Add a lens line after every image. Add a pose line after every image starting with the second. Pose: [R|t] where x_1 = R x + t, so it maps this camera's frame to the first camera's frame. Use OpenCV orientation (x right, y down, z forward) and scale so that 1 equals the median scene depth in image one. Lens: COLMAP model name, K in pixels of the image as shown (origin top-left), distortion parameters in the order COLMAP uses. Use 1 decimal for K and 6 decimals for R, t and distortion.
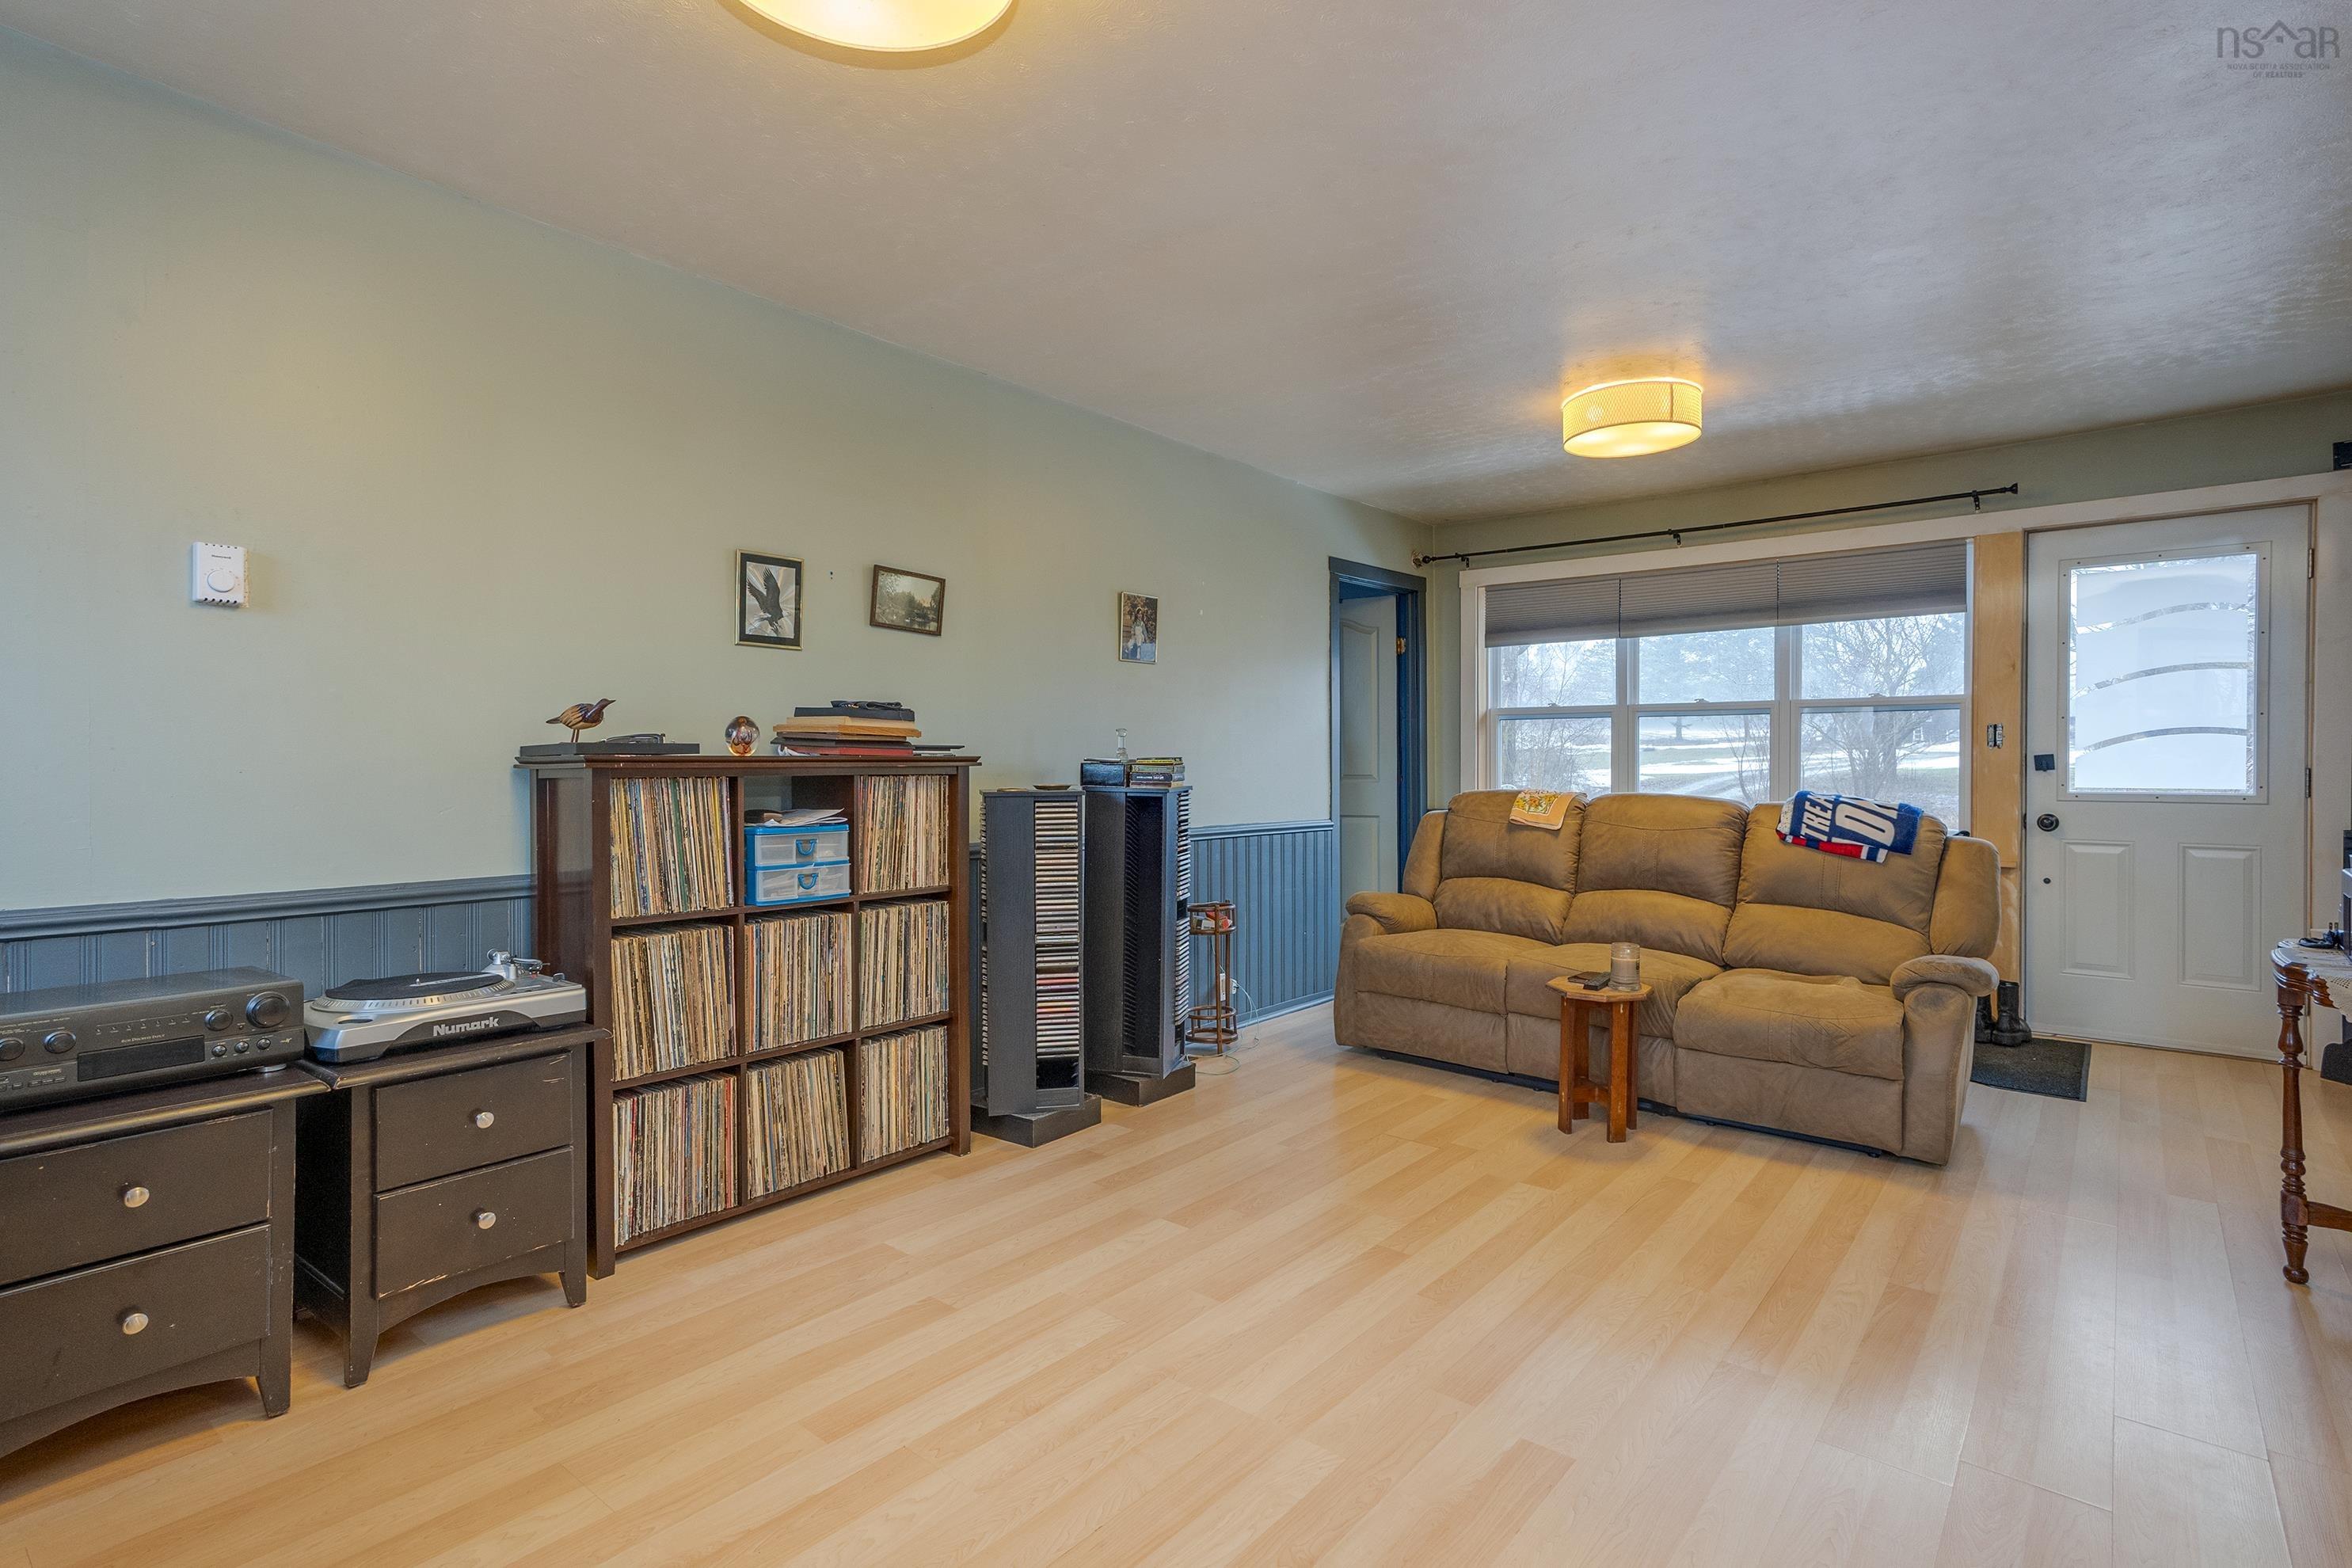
lens RADIAL K [[1158.1, 0, 1173.9], [0, 1158.1, 779.0], [0, 0, 1]] dist [-0.004055, 0.014358]
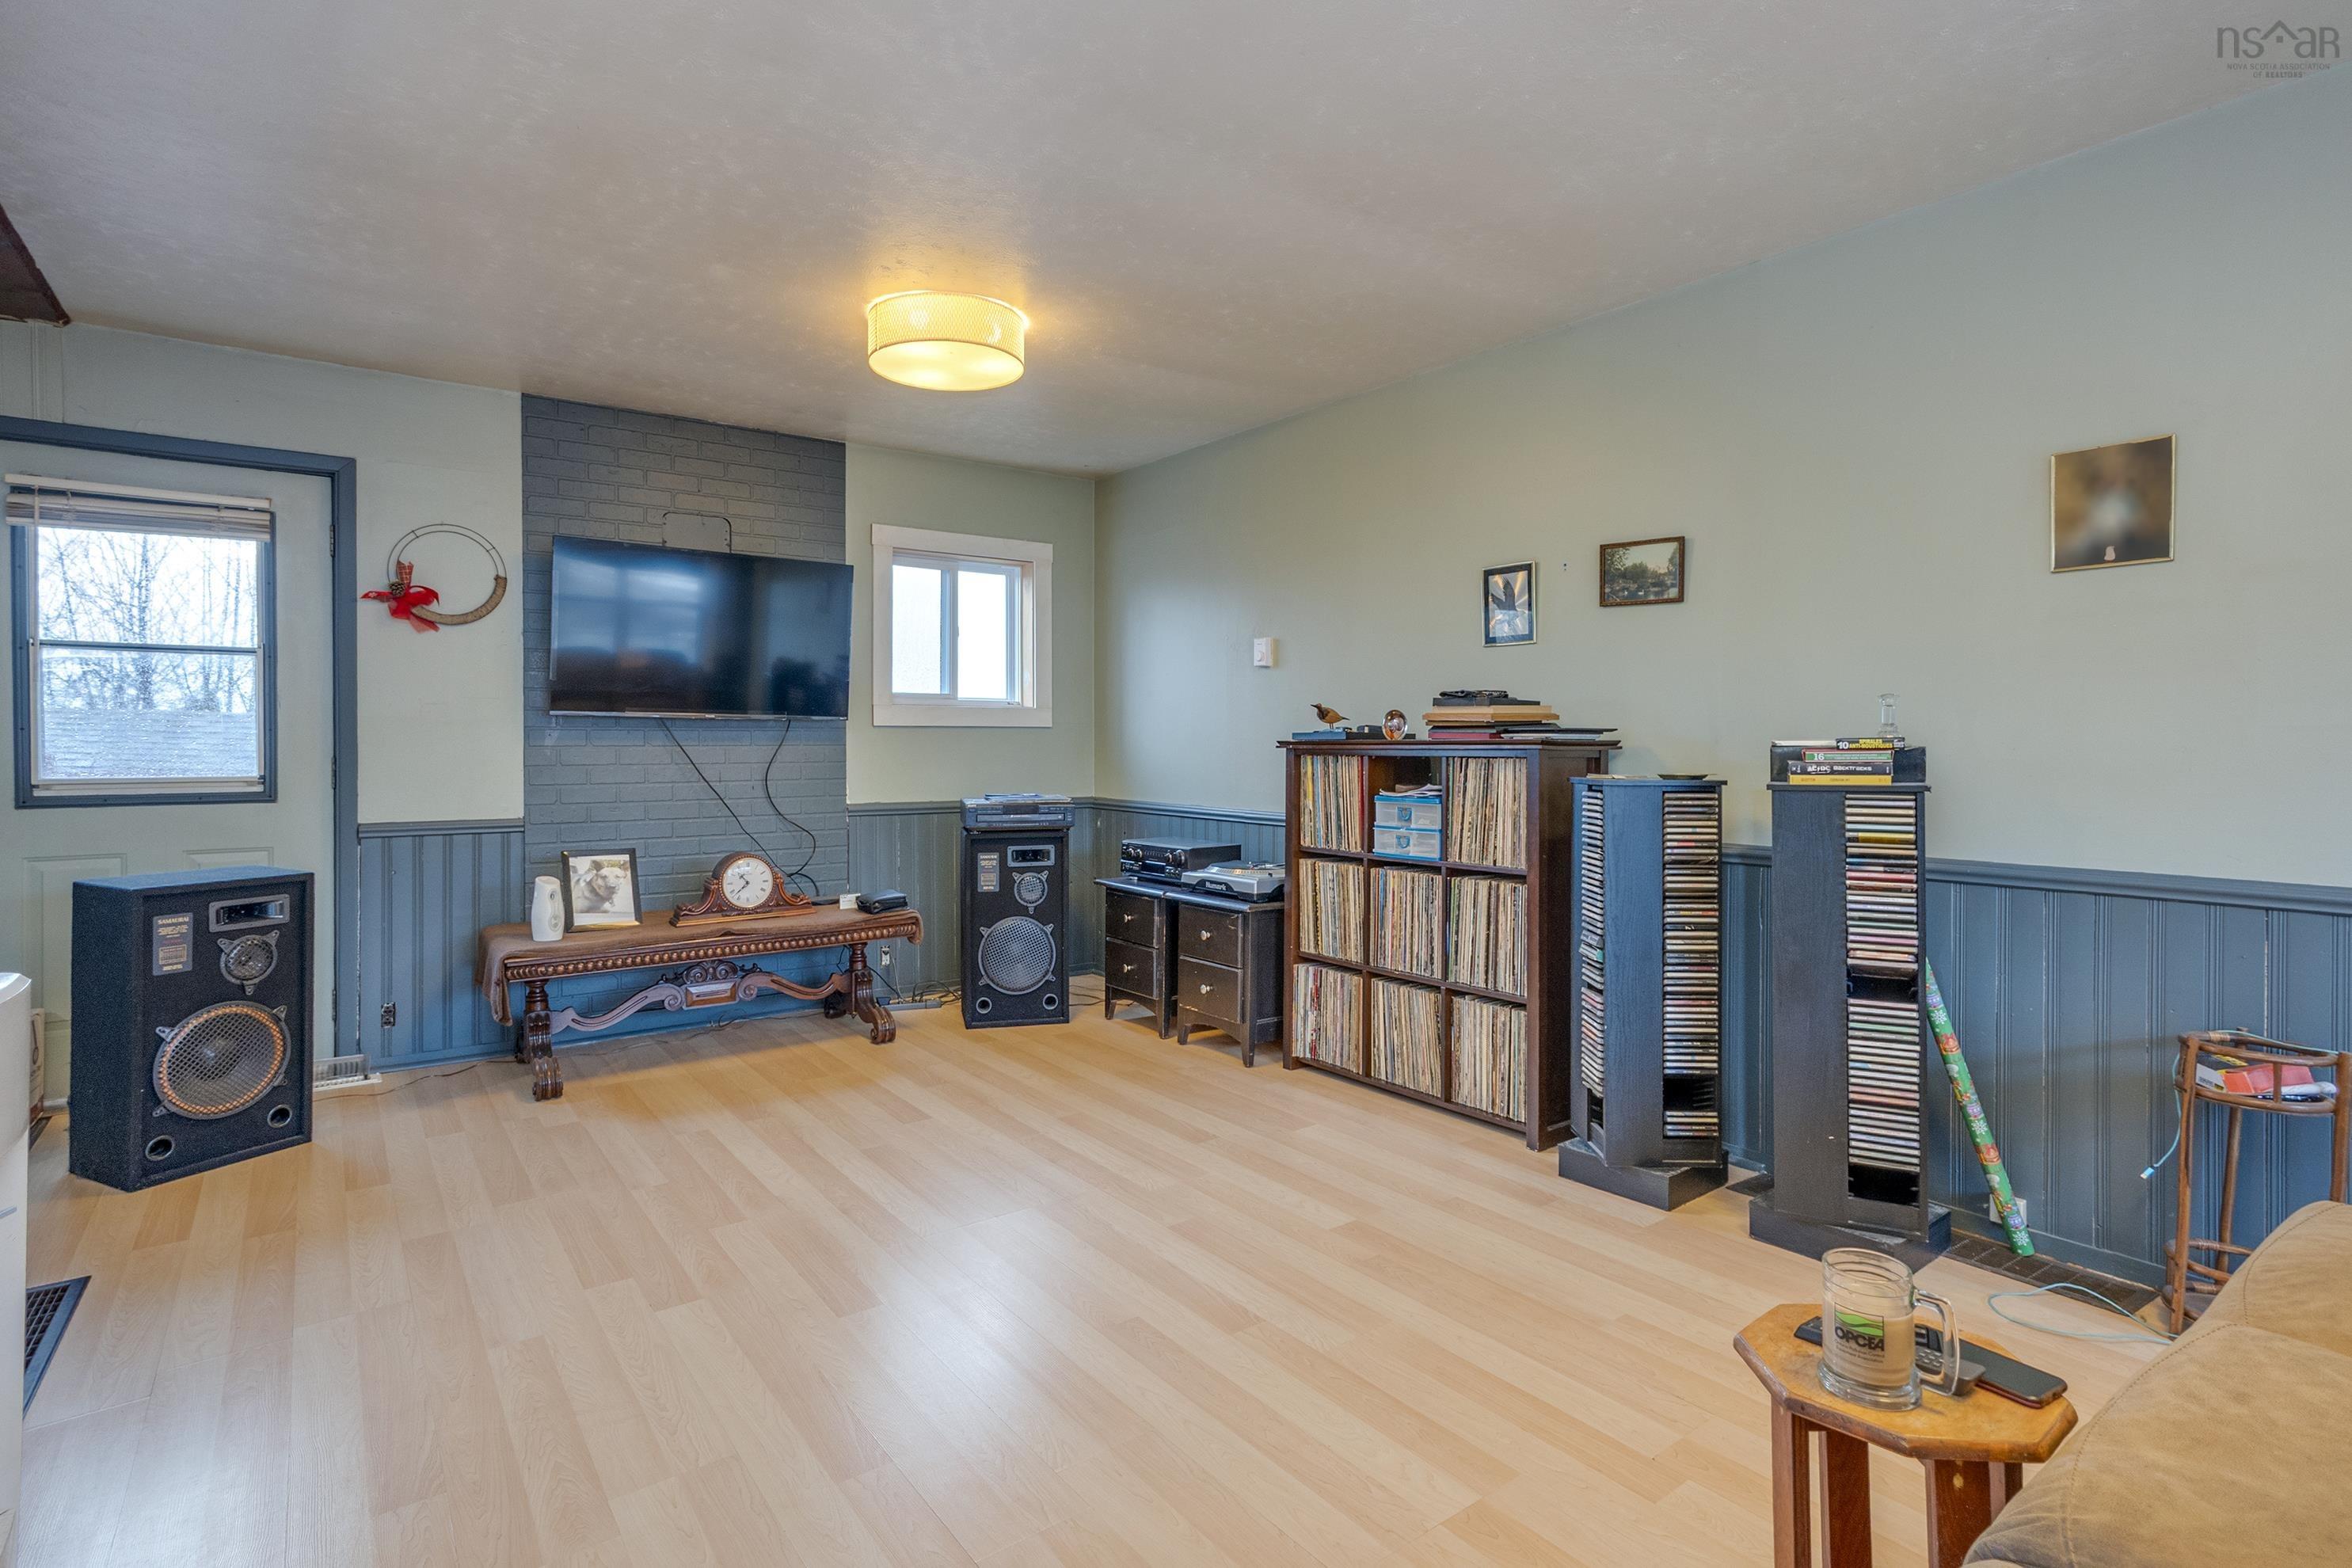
lens RADIAL K [[1179.0, 0, 1185.1], [0, 1179.0, 749.1], [0, 0, 1]] dist [0.000317, 0.017349]
pose [[-0.238964, 0.005340, -0.971014, 0.902232], [-0.013233, 0.999874, 0.008755, -0.017358], [0.970938, 0.014941, -0.238864, 1.011300]]
